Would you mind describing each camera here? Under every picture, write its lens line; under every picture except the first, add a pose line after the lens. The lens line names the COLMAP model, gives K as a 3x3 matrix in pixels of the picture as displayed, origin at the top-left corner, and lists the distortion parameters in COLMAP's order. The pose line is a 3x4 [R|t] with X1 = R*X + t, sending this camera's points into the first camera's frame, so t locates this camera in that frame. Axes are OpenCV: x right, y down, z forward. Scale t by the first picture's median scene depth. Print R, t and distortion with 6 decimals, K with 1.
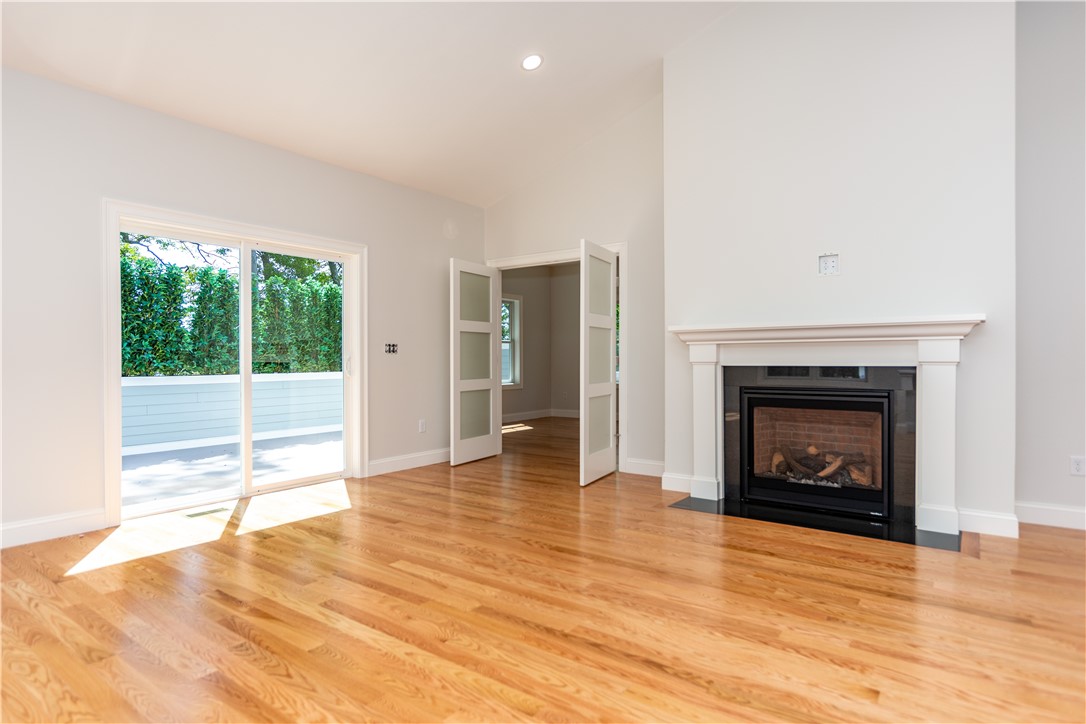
lens RADIAL K [[577.3, 0, 540.9], [0, 577.3, 362.3], [0, 0, 1]] dist [-0.023450, -0.000781]
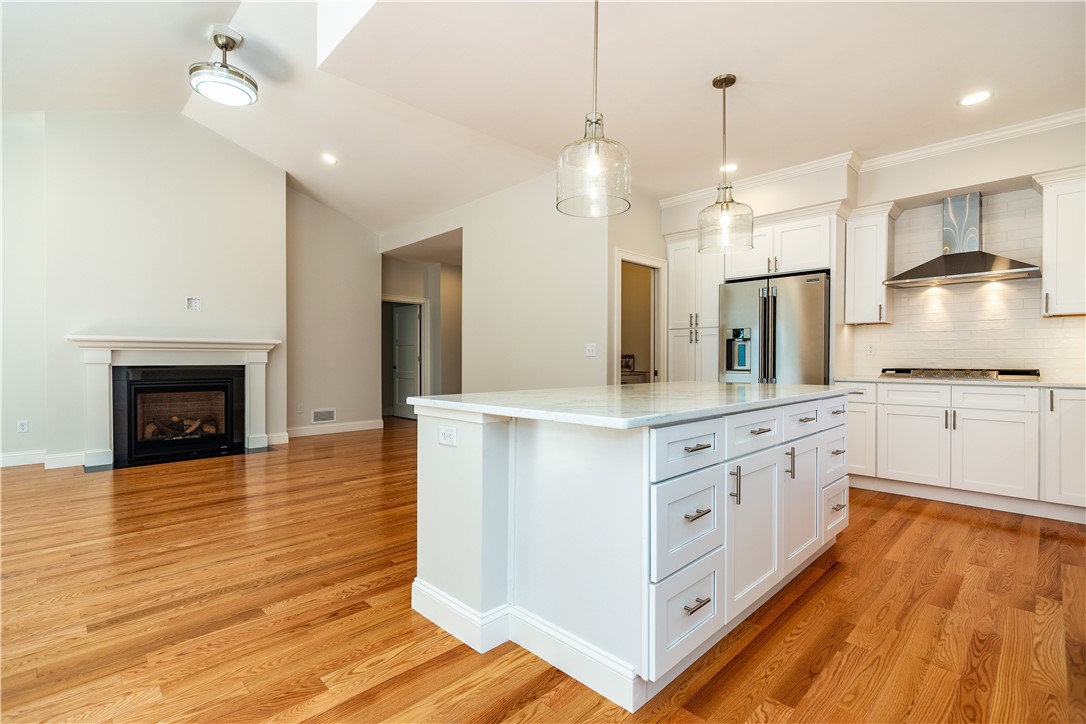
lens RADIAL K [[502.4, 0, 540.3], [0, 502.4, 362.7], [0, 0, 1]] dist [0.000480, 0.000014]
pose [[0.155780, -0.004480, 0.987782, -0.784297], [0.000178, 0.999990, 0.004507, -0.008000], [-0.987792, -0.000527, 0.155780, -0.221422]]
